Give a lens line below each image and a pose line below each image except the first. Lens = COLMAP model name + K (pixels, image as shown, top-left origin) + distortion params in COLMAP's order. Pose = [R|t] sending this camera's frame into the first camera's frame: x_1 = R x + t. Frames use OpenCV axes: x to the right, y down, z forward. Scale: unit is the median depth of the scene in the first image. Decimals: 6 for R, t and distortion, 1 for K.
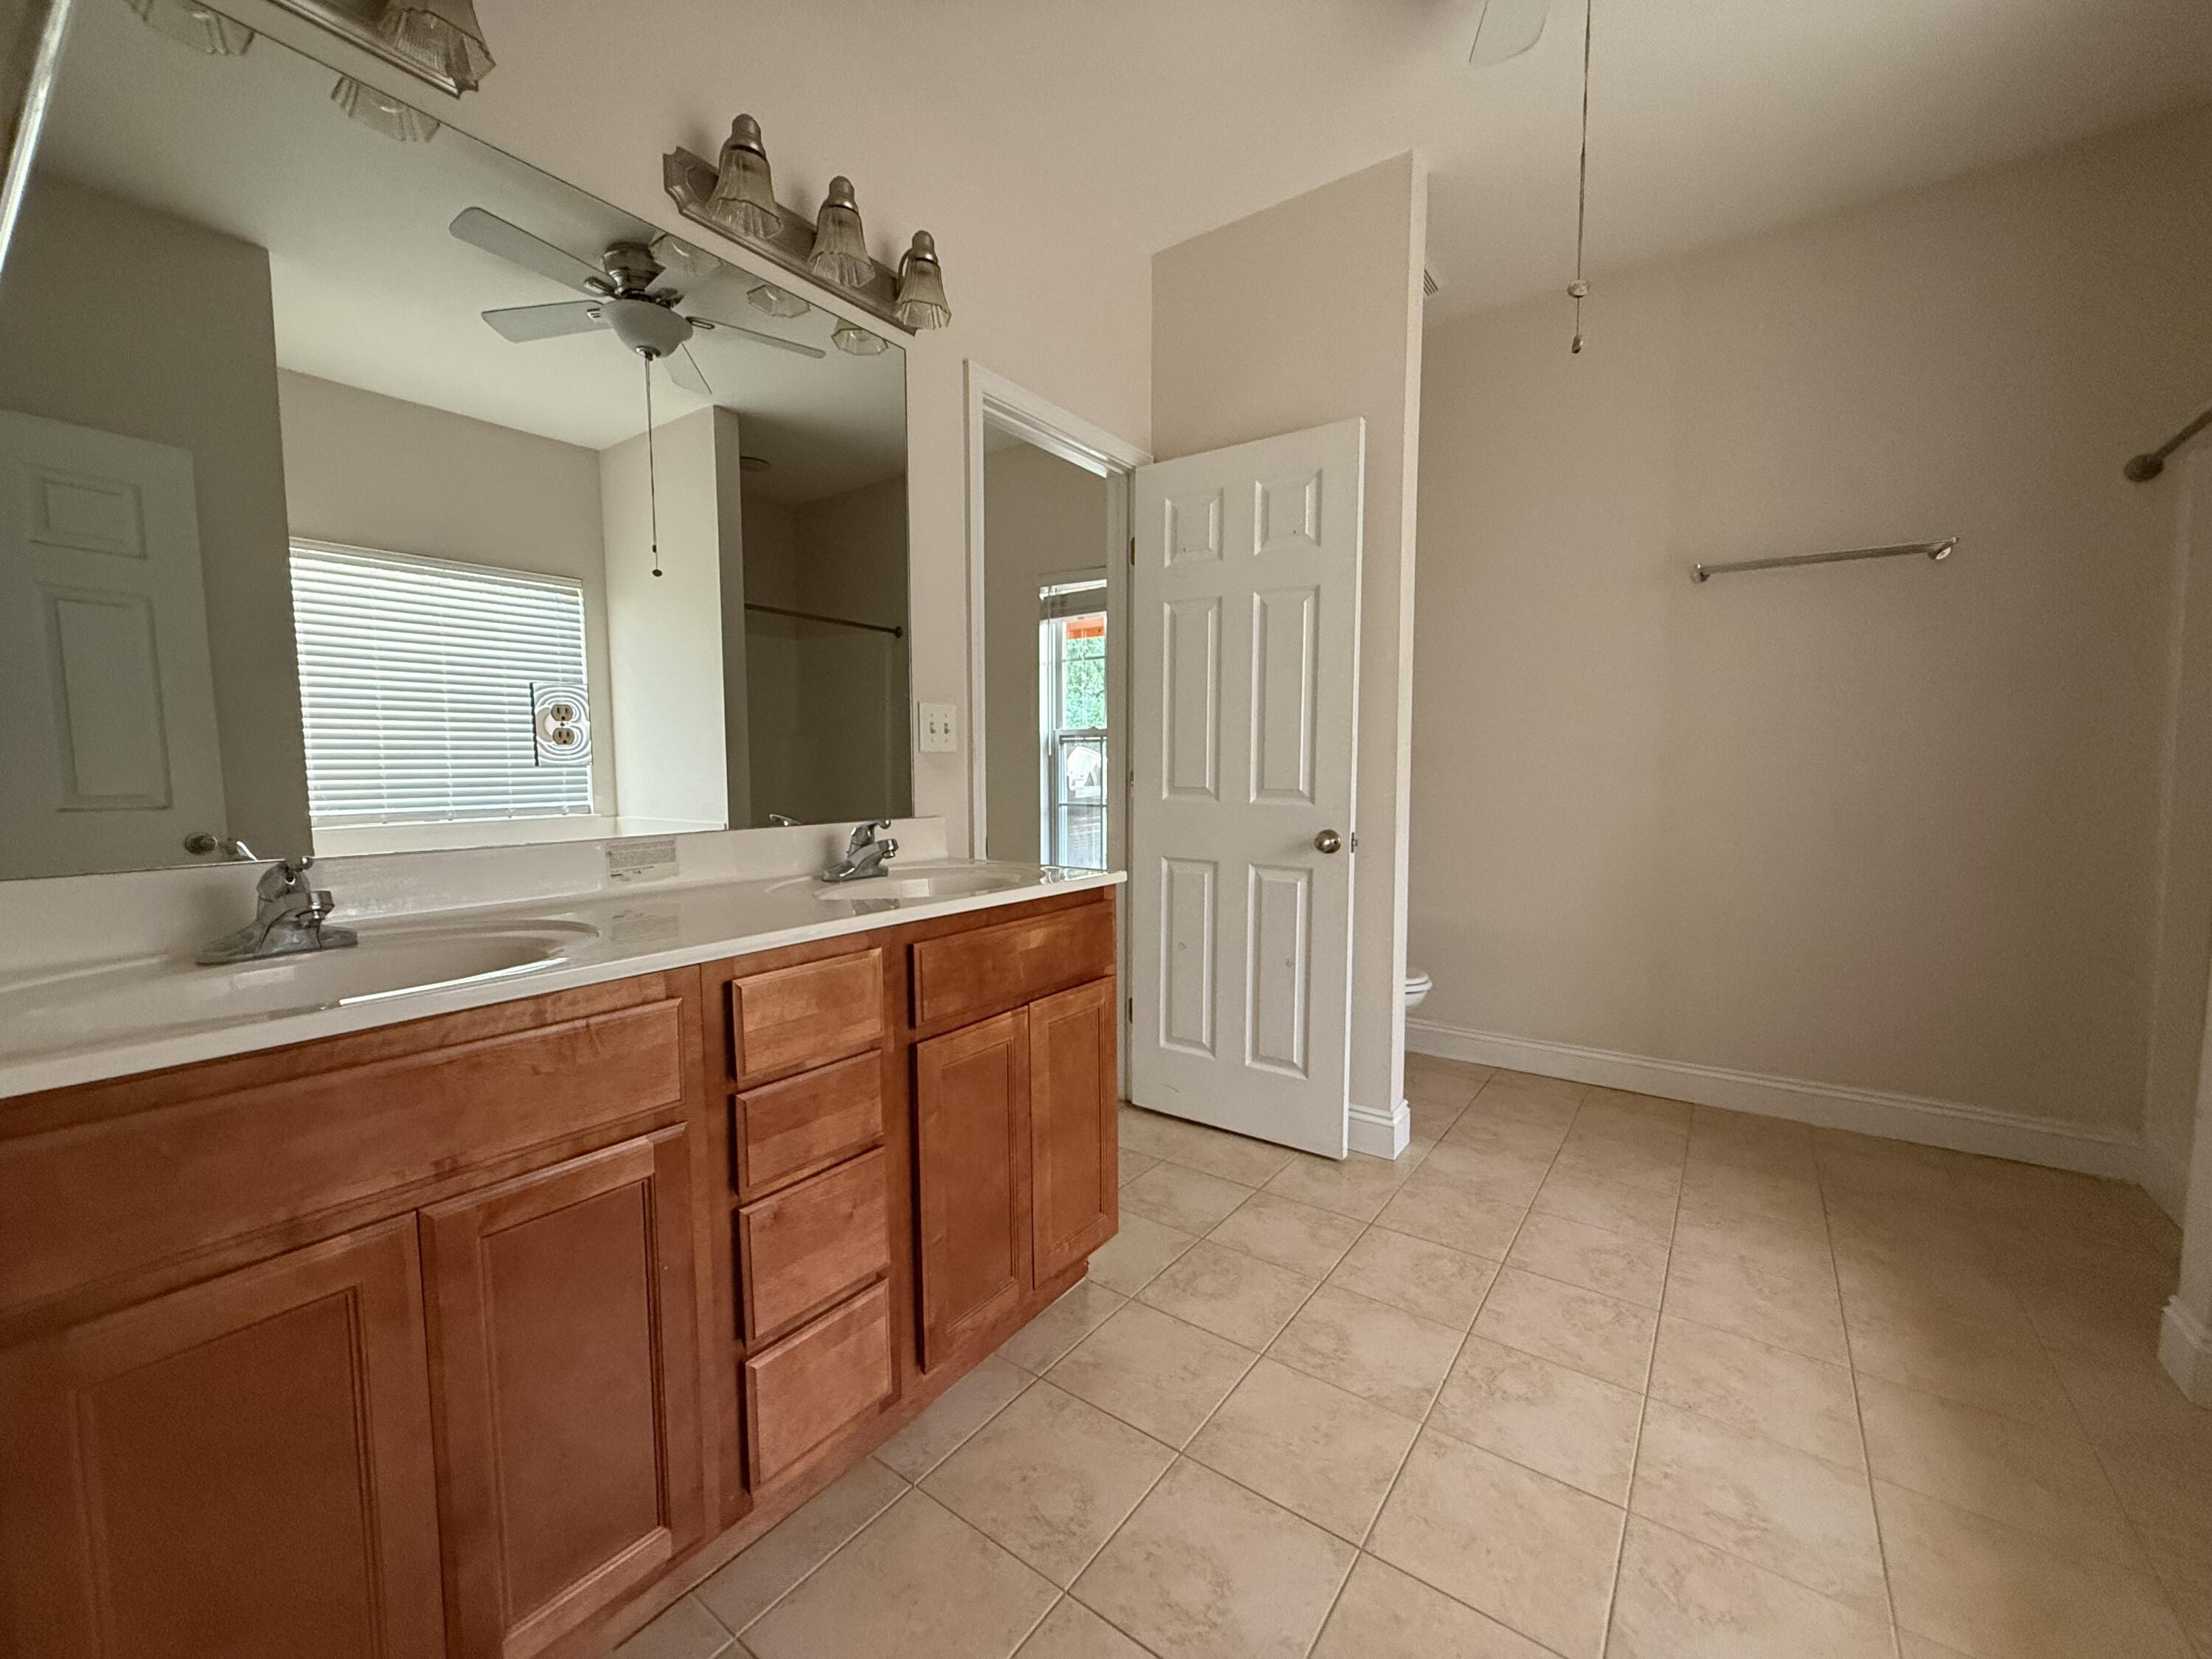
lens RADIAL K [[894.3, 0, 1098.5], [0, 894.3, 831.6], [0, 0, 1]] dist [0.002945, 0.000586]
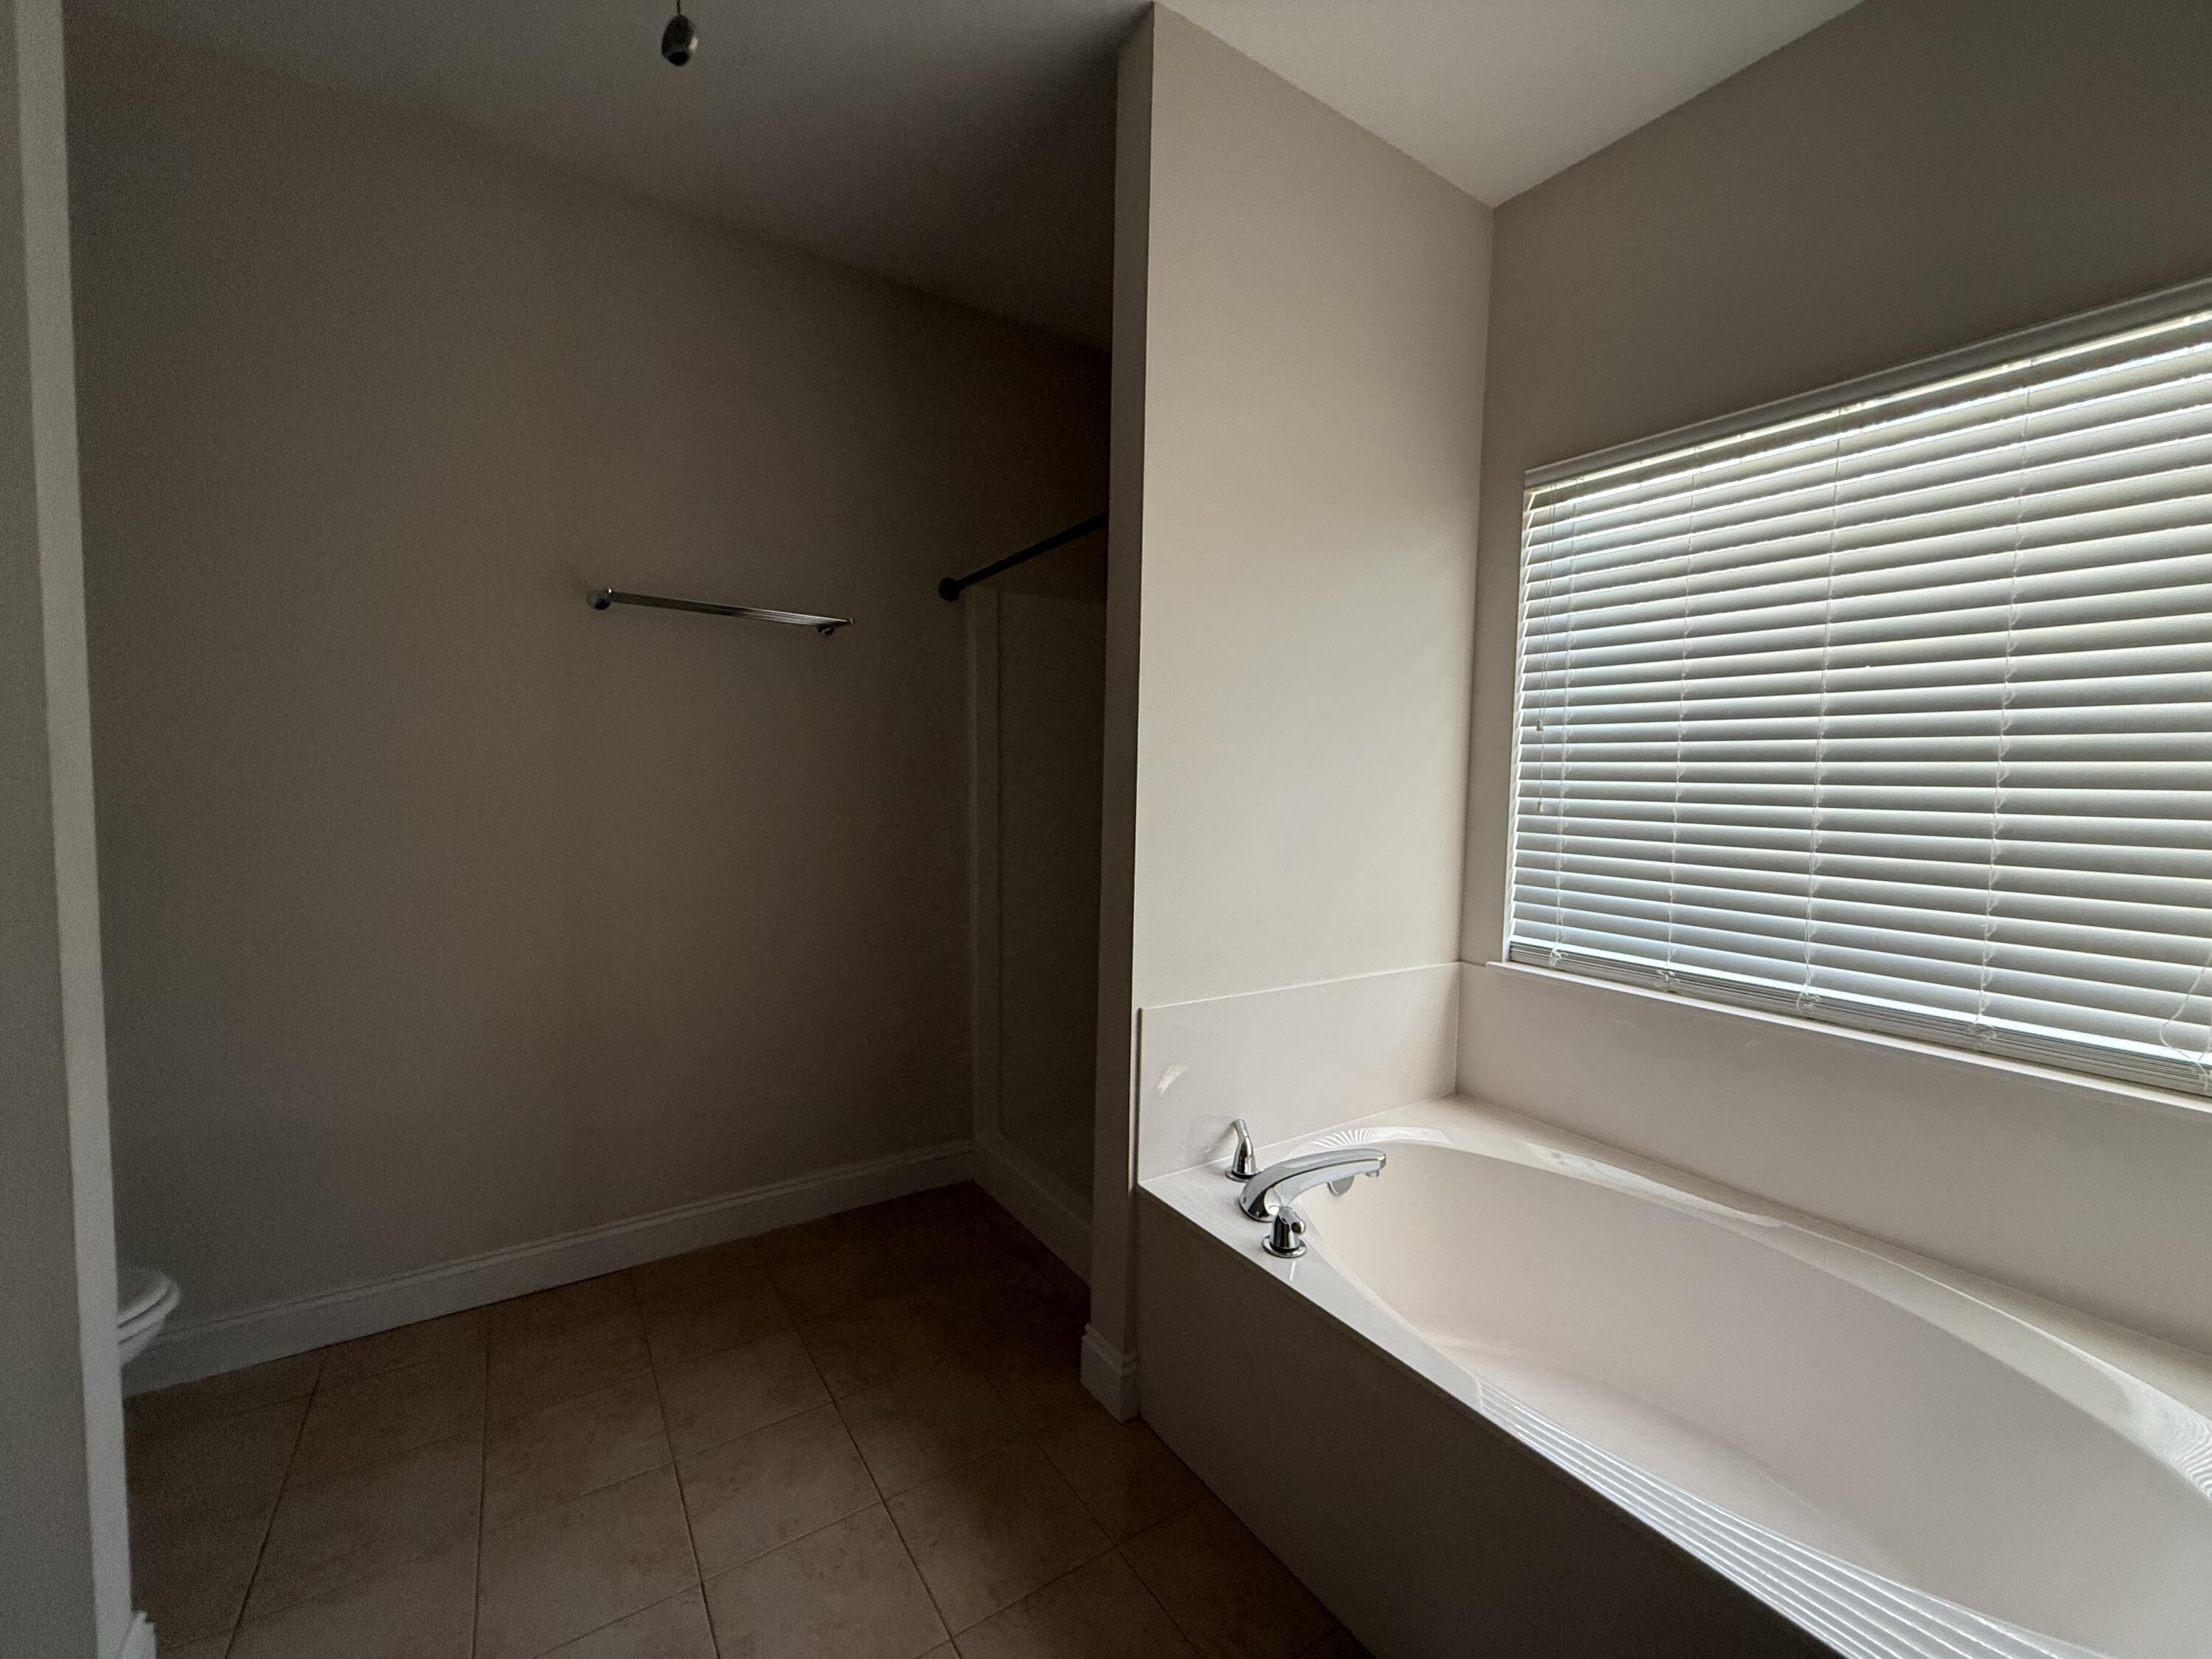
lens RADIAL K [[894.3, 0, 1099.2], [0, 894.3, 826.7], [0, 0, 1]] dist [0.002945, 0.000586]
pose [[0.364212, -0.026478, 0.930940, 0.111212], [0.050774, 0.998674, 0.008540, -0.089498], [-0.929931, 0.044157, 0.365074, 0.387317]]
